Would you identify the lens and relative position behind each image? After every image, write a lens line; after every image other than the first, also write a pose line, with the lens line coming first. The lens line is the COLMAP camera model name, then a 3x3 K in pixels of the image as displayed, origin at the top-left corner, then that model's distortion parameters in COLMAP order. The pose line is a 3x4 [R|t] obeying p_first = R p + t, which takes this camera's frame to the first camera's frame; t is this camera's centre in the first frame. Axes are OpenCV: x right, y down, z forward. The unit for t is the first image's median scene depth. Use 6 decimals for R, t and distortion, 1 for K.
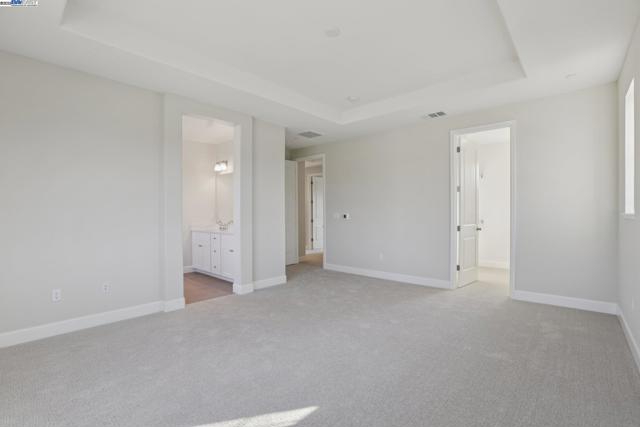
lens RADIAL K [[290.2, 0, 318.2], [0, 290.2, 215.1], [0, 0, 1]] dist [-0.025826, 0.000640]
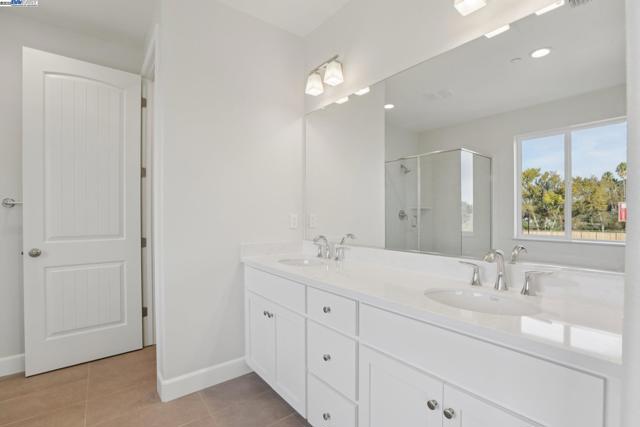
lens RADIAL K [[290.2, 0, 322.3], [0, 290.2, 214.5], [0, 0, 1]] dist [-0.025826, 0.000640]
pose [[0.989557, -0.003735, -0.144090, -0.285353], [0.001683, 0.999896, -0.014358, 0.000264], [0.144129, 0.013966, 0.989460, 0.650386]]
